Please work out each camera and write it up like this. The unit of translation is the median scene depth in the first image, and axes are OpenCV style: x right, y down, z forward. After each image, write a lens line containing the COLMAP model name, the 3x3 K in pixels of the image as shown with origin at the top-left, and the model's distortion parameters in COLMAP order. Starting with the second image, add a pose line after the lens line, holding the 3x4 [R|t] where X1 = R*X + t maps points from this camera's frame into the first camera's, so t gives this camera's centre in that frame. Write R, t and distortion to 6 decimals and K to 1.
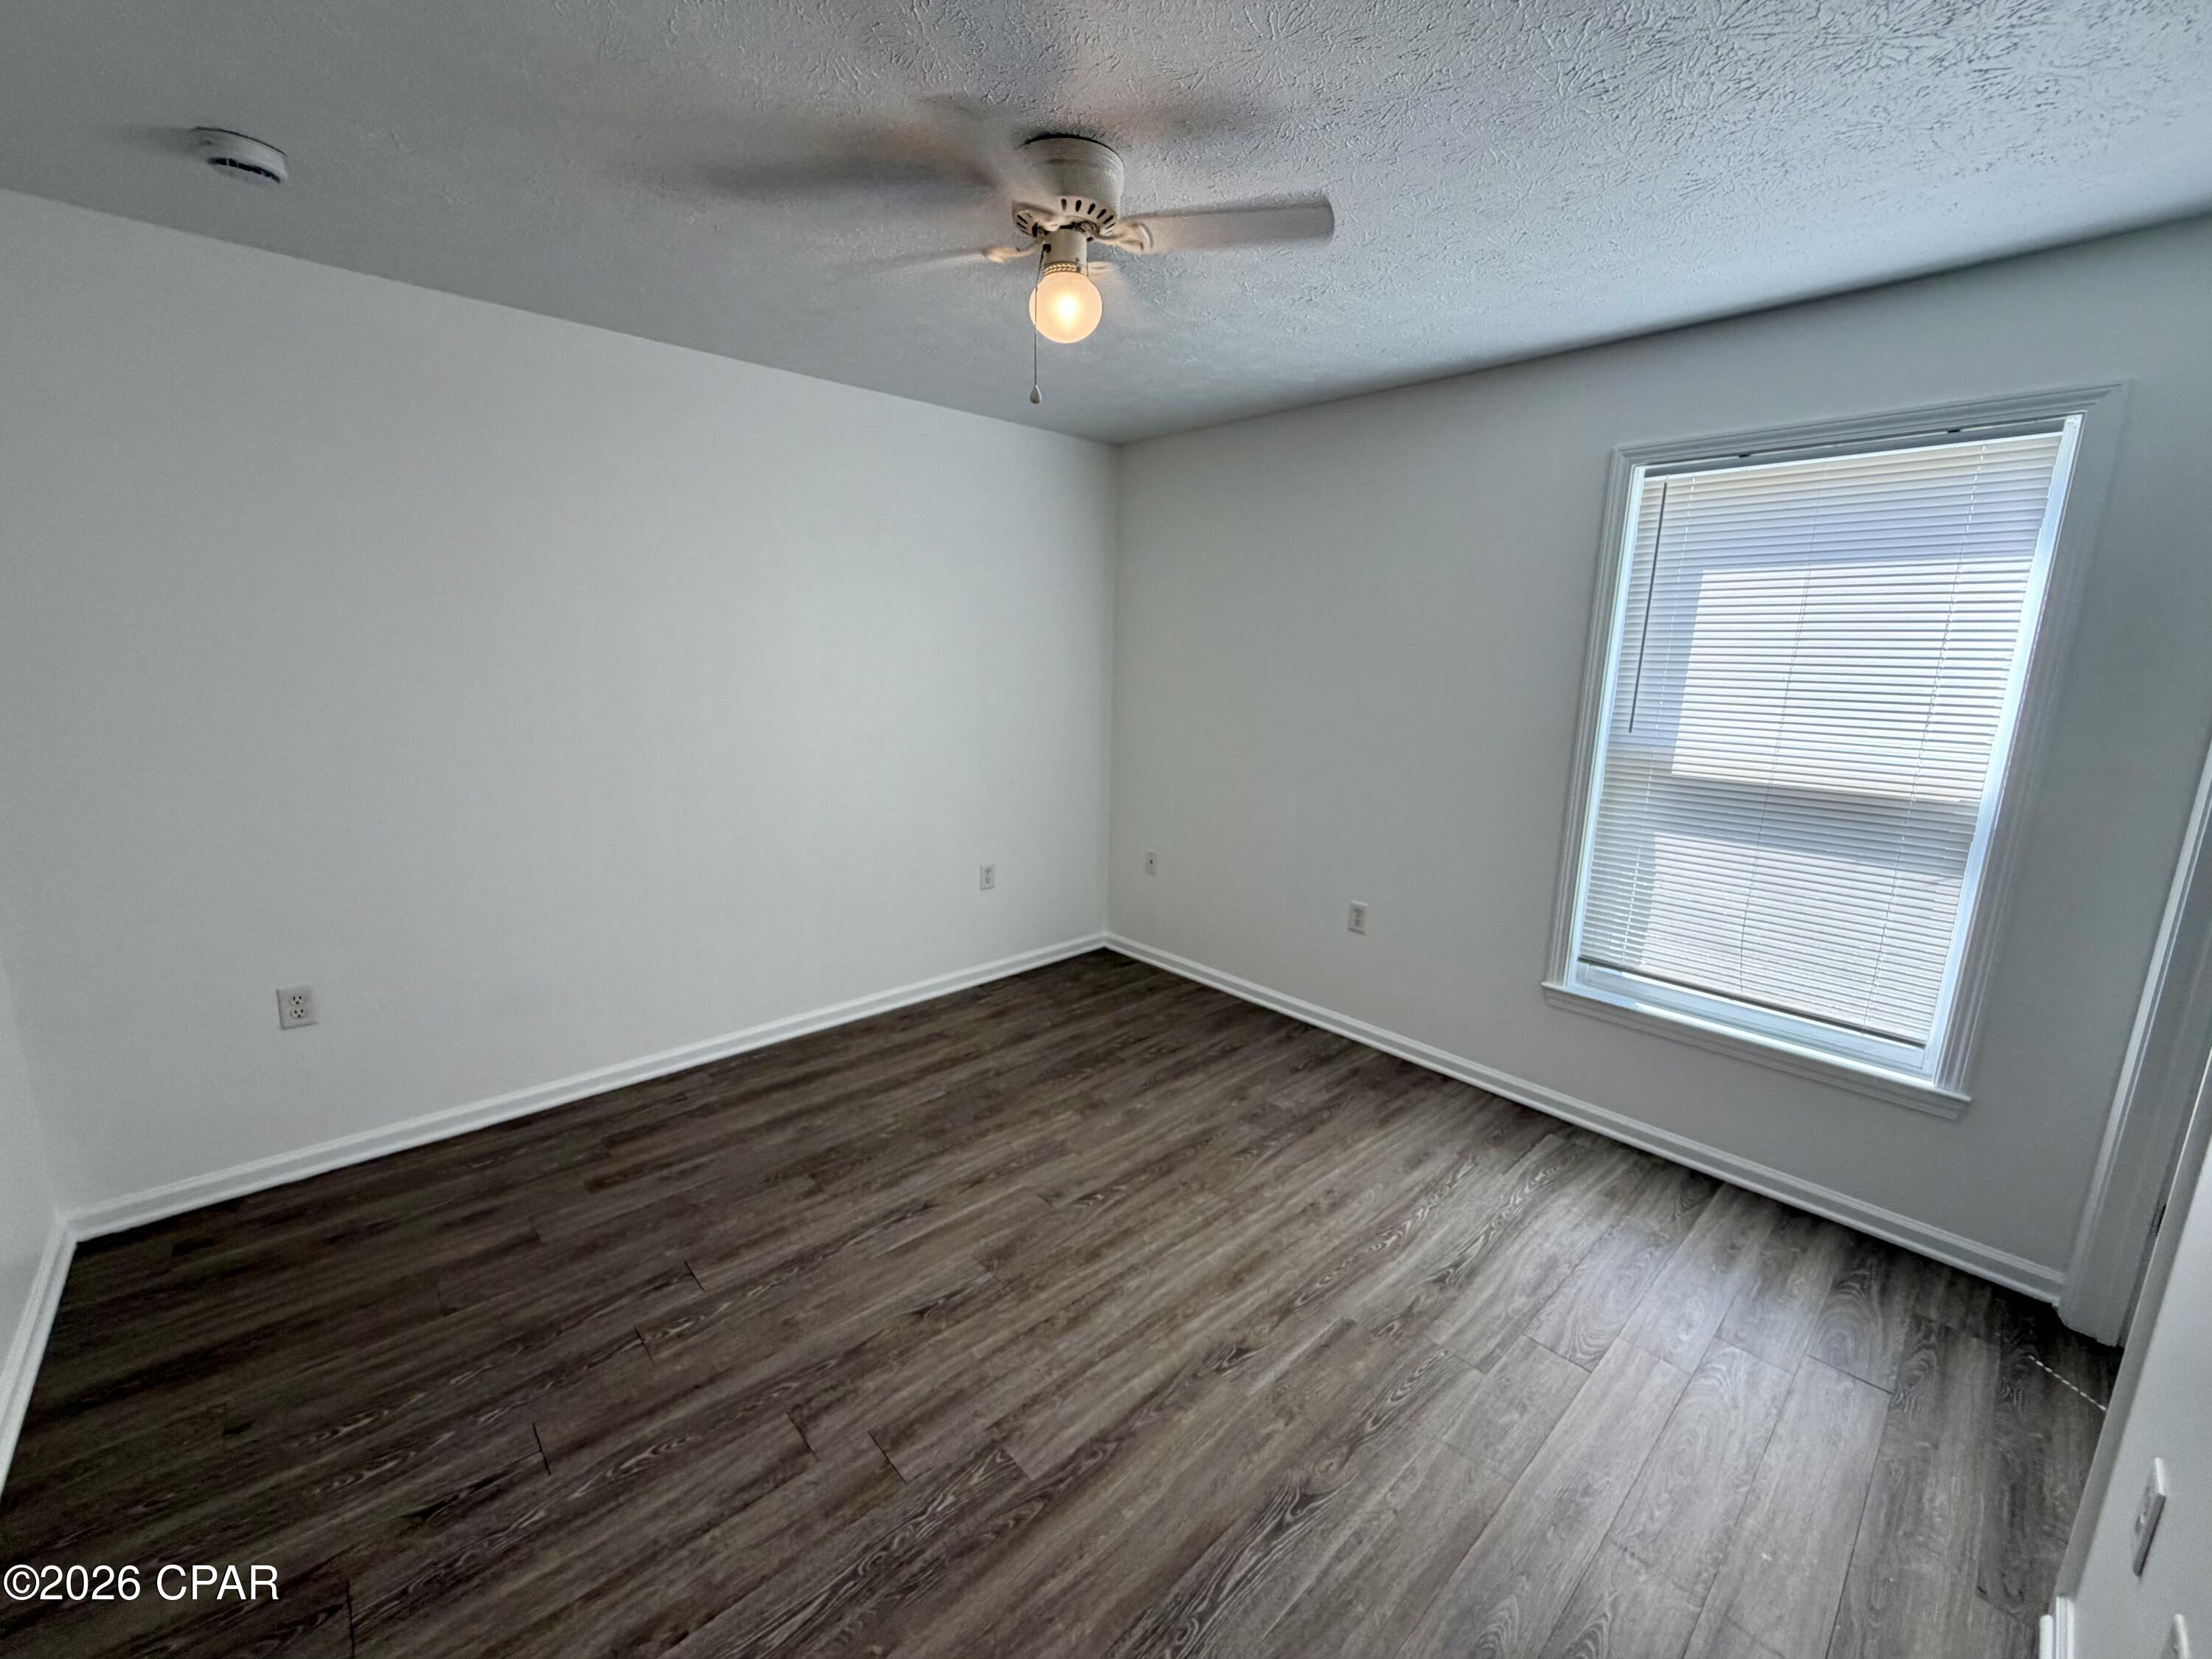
lens RADIAL K [[885.3, 0, 1100.9], [0, 885.3, 825.3], [0, 0, 1]] dist [0.001705, 0.000124]
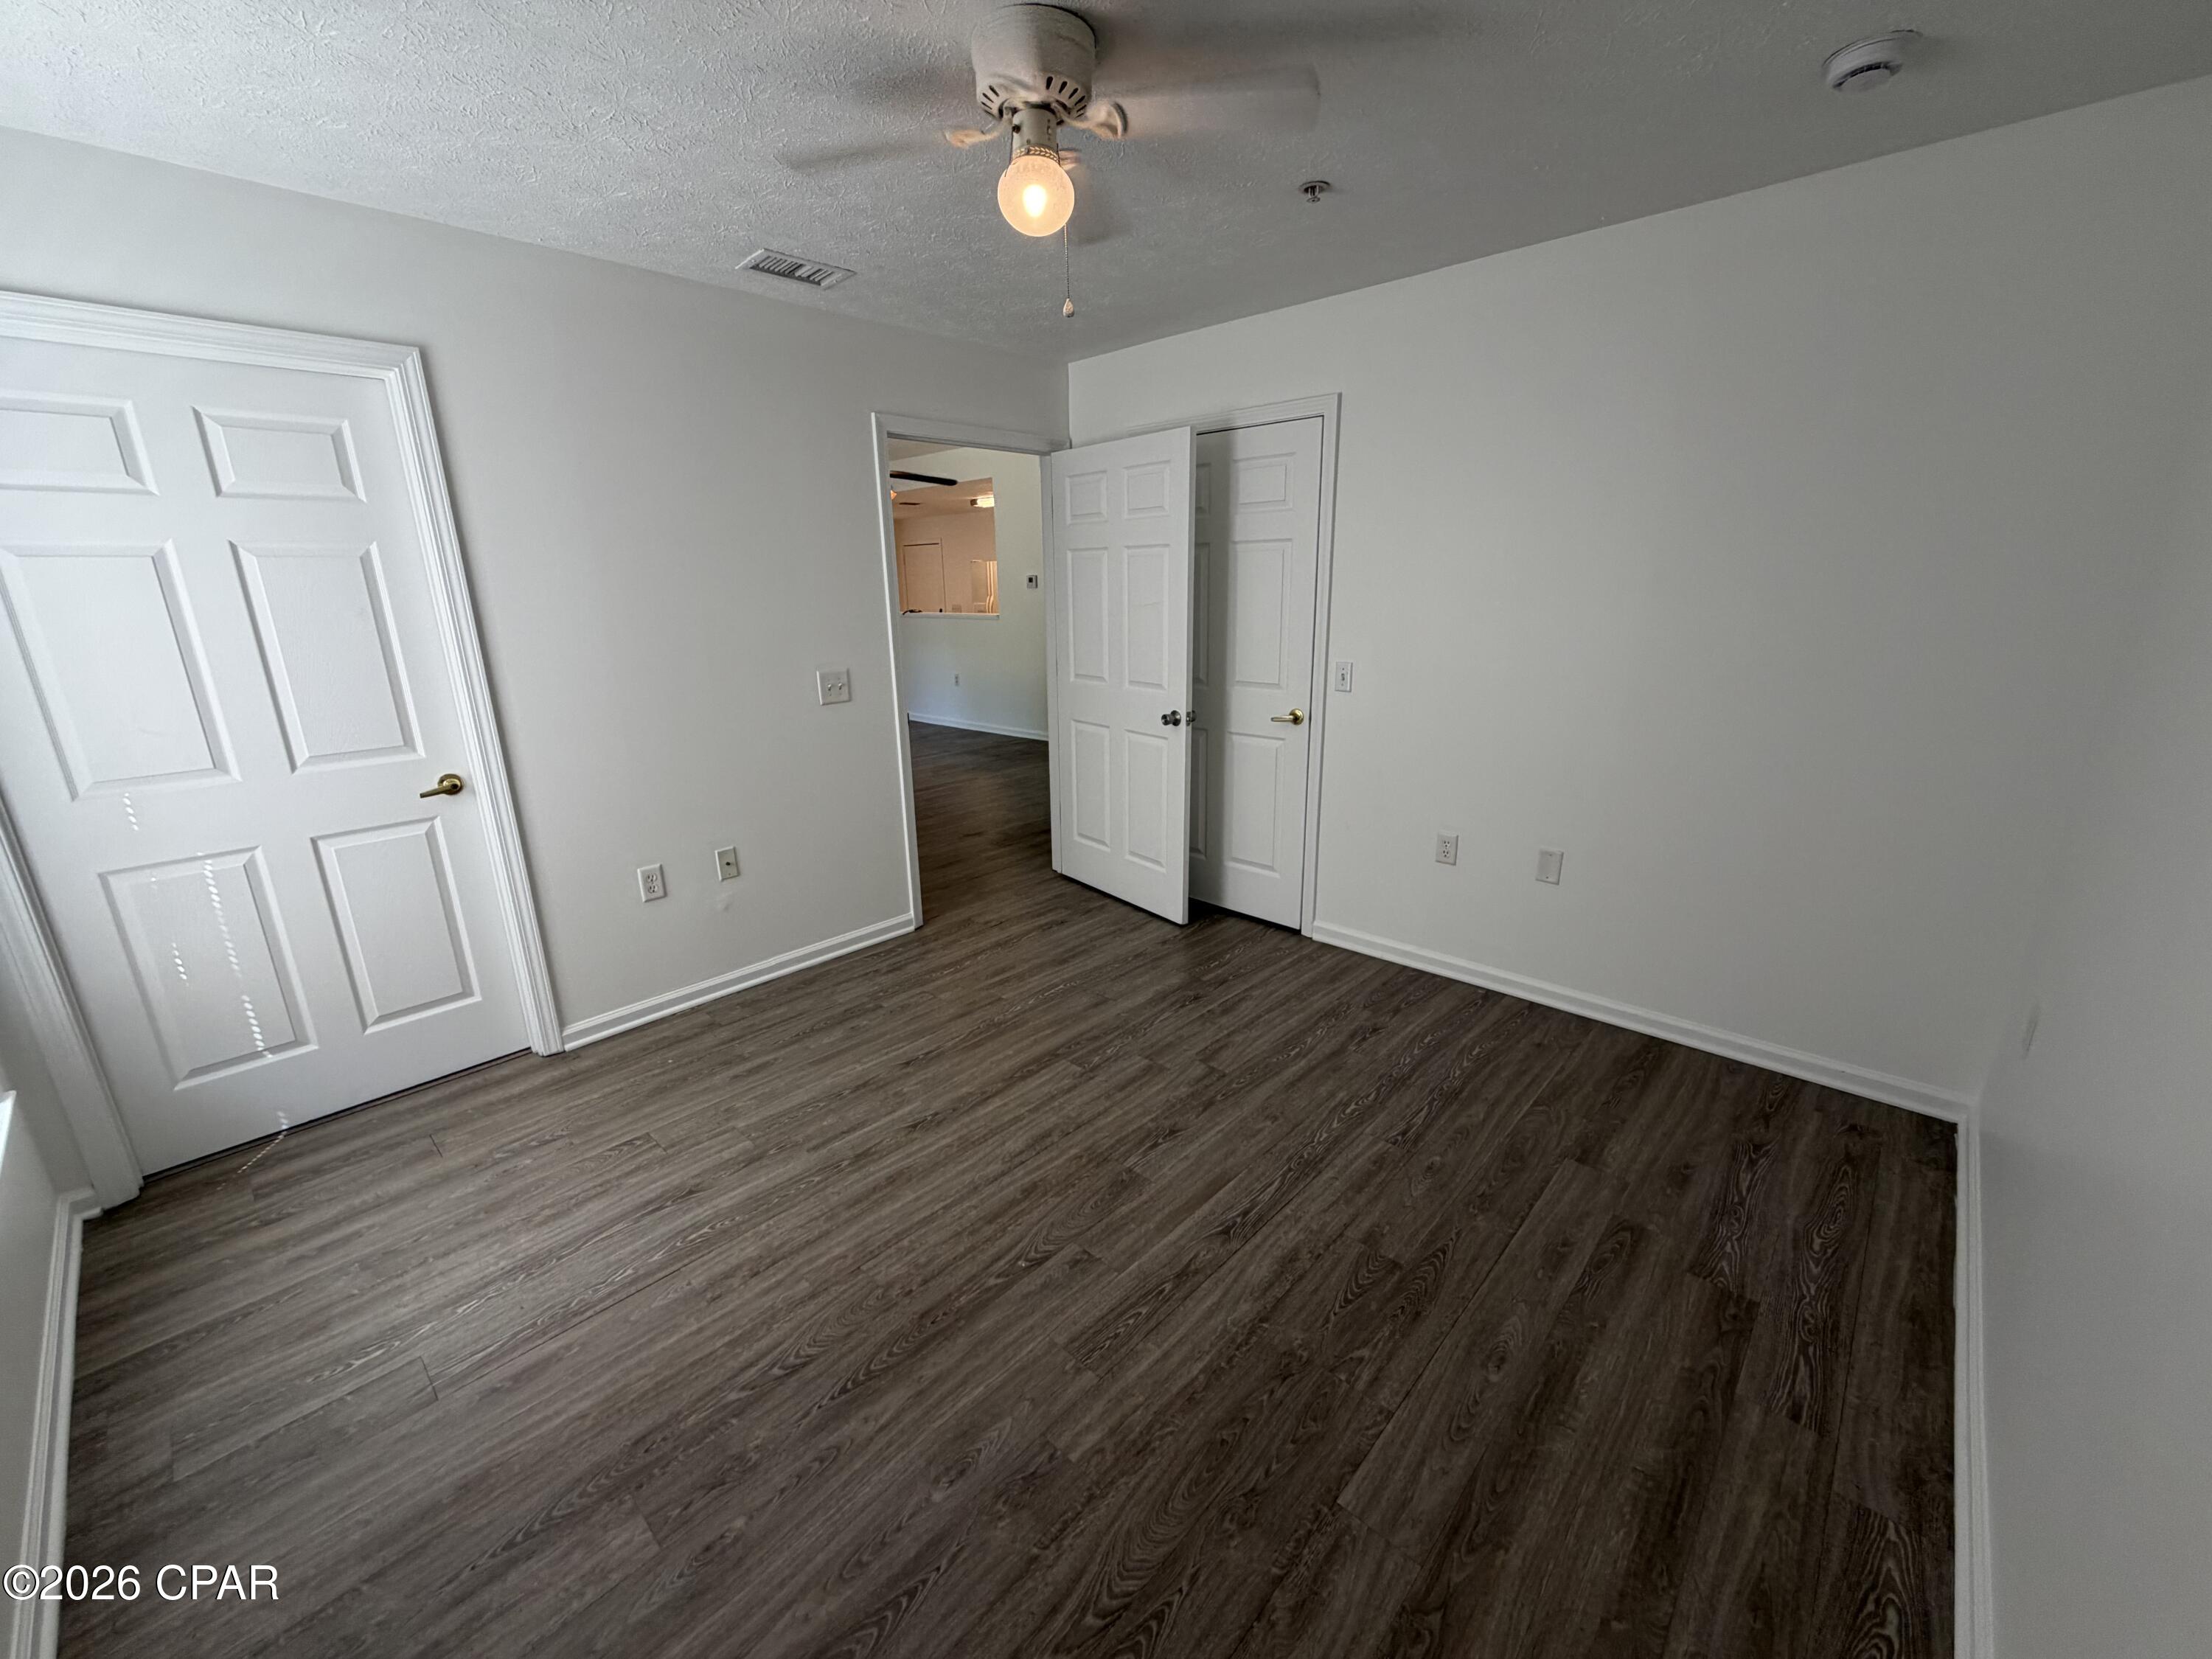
lens RADIAL K [[885.3, 0, 1100.9], [0, 885.3, 825.3], [0, 0, 1]] dist [0.001705, 0.000124]
pose [[-0.997212, 0.016936, -0.072674, -0.022056], [-0.017599, 0.893053, 0.449607, -0.321328], [0.072516, 0.449632, -0.890265, 1.672247]]
